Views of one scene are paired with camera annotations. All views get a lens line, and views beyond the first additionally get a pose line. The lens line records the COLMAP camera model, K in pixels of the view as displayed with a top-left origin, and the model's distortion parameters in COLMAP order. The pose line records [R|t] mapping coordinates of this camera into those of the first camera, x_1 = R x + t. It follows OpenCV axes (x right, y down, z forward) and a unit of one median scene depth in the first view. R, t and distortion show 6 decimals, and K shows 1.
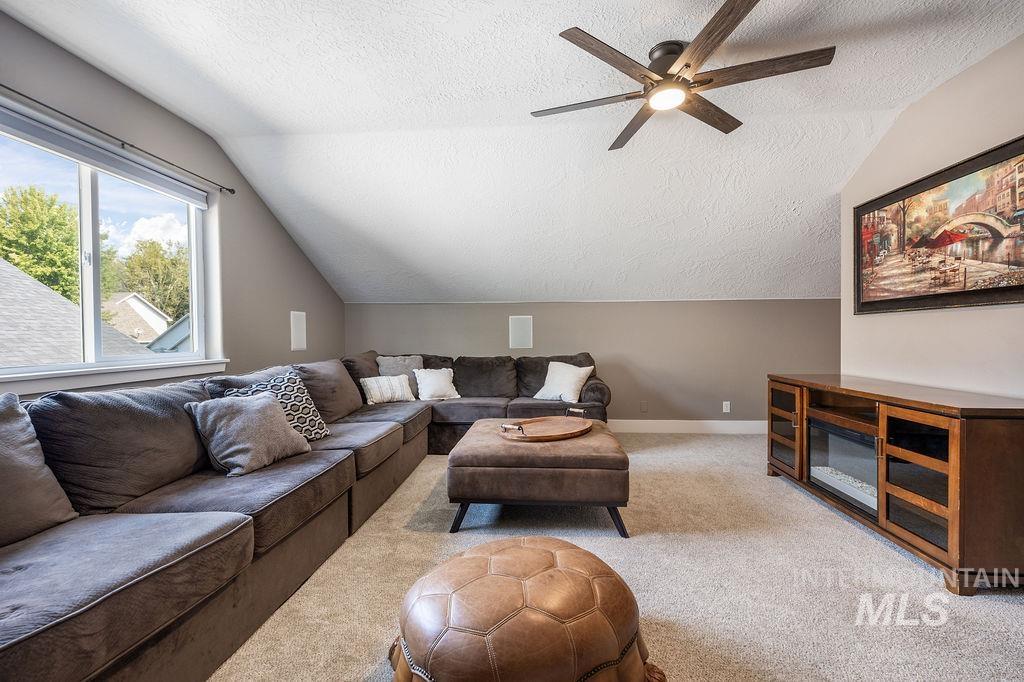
lens RADIAL K [[457.9, 0, 510.2], [0, 457.9, 338.9], [0, 0, 1]] dist [0.004583, -0.001055]
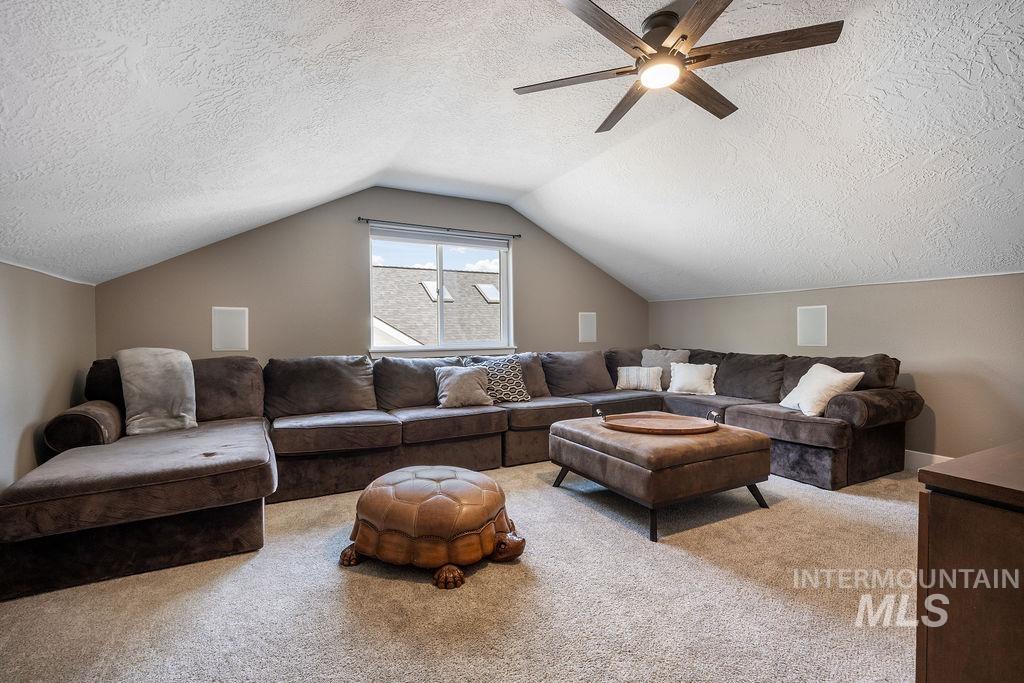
lens RADIAL K [[457.9, 0, 510.2], [0, 457.9, 339.4], [0, 0, 1]] dist [0.004583, -0.001055]
pose [[0.525962, 0.015937, -0.850359, 0.792444], [-0.003413, 0.999856, 0.016628, -0.005337], [0.850501, -0.005844, 0.525941, 0.207284]]
